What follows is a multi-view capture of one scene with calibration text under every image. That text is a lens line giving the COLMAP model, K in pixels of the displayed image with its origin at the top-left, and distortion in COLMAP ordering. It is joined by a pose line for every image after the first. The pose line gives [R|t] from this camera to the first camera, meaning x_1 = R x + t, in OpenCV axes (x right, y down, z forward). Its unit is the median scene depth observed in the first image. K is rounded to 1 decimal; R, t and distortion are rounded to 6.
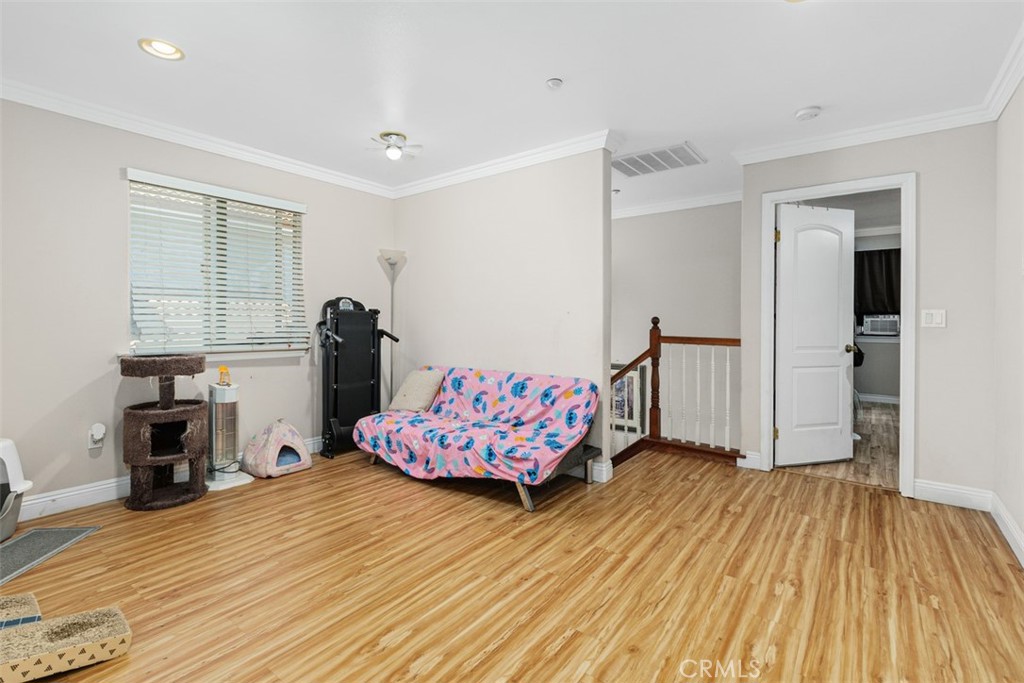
lens RADIAL K [[478.4, 0, 511.7], [0, 478.4, 332.8], [0, 0, 1]] dist [0.004149, 0.000328]
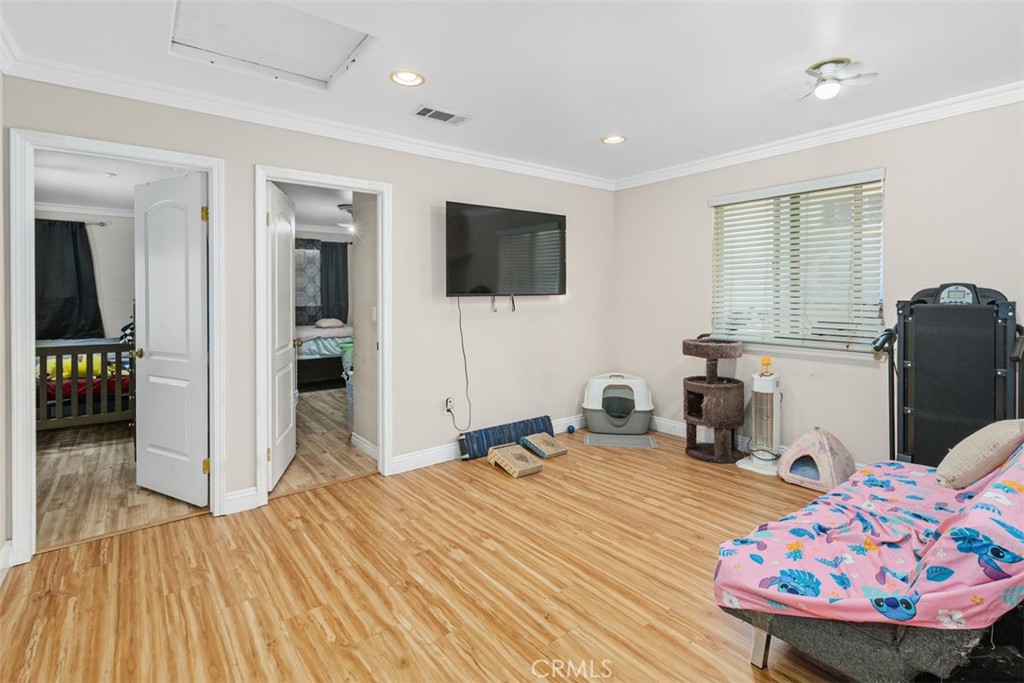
lens RADIAL K [[478.4, 0, 501.7], [0, 478.4, 299.0], [0, 0, 1]] dist [0.004149, 0.000328]
pose [[-0.268493, 0.005478, -0.963266, 0.802595], [-0.022025, 0.999687, 0.011825, -0.082290], [0.963030, 0.024391, -0.268288, 0.999719]]
